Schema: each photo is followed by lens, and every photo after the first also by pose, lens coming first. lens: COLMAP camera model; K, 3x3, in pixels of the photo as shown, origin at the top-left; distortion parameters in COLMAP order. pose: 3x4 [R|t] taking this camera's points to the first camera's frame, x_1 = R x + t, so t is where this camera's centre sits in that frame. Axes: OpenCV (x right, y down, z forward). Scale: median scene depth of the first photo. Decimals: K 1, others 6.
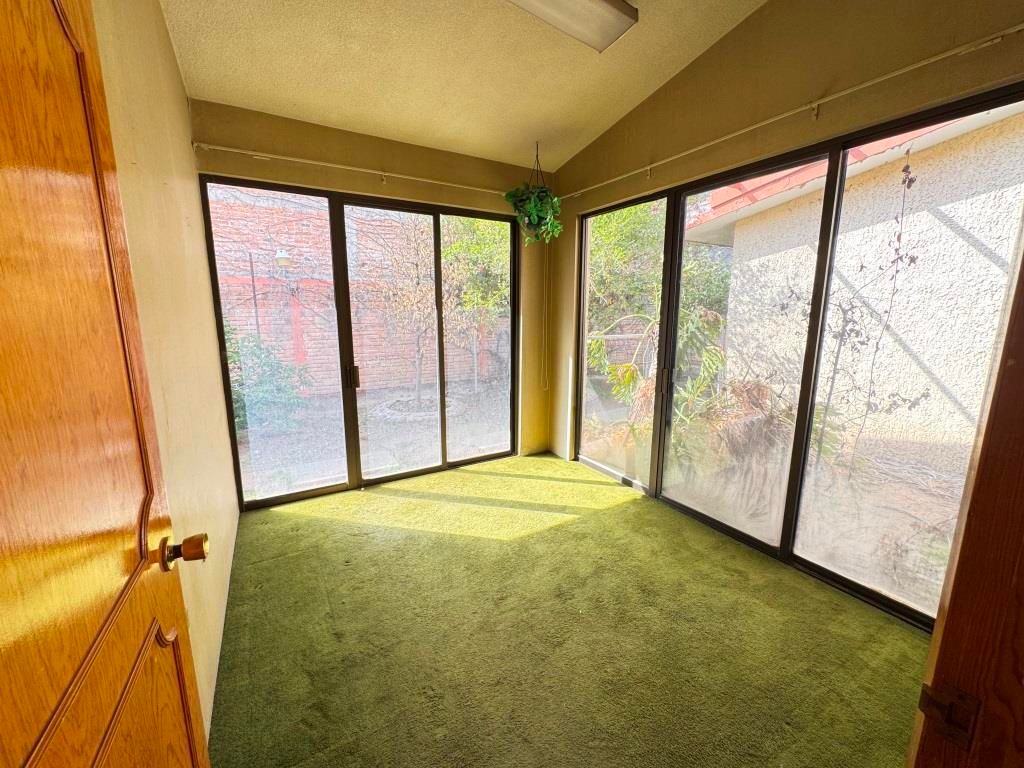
lens RADIAL K [[407.5, 0, 518.5], [0, 407.5, 382.1], [0, 0, 1]] dist [-0.003870, 0.000782]
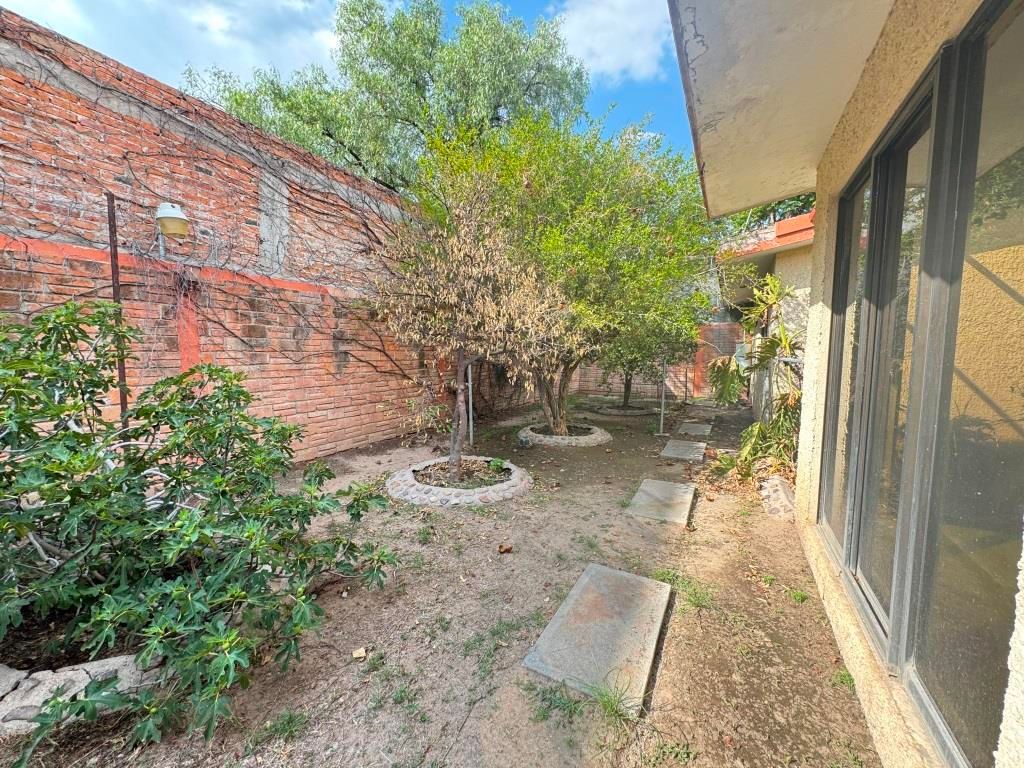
lens RADIAL K [[407.5, 0, 509.2], [0, 407.5, 387.3], [0, 0, 1]] dist [-0.003870, 0.000782]
pose [[0.861408, -0.039330, 0.506388, -0.457531], [0.080663, 0.994938, -0.059940, -0.031173], [-0.501467, 0.092480, 0.860220, 0.352618]]
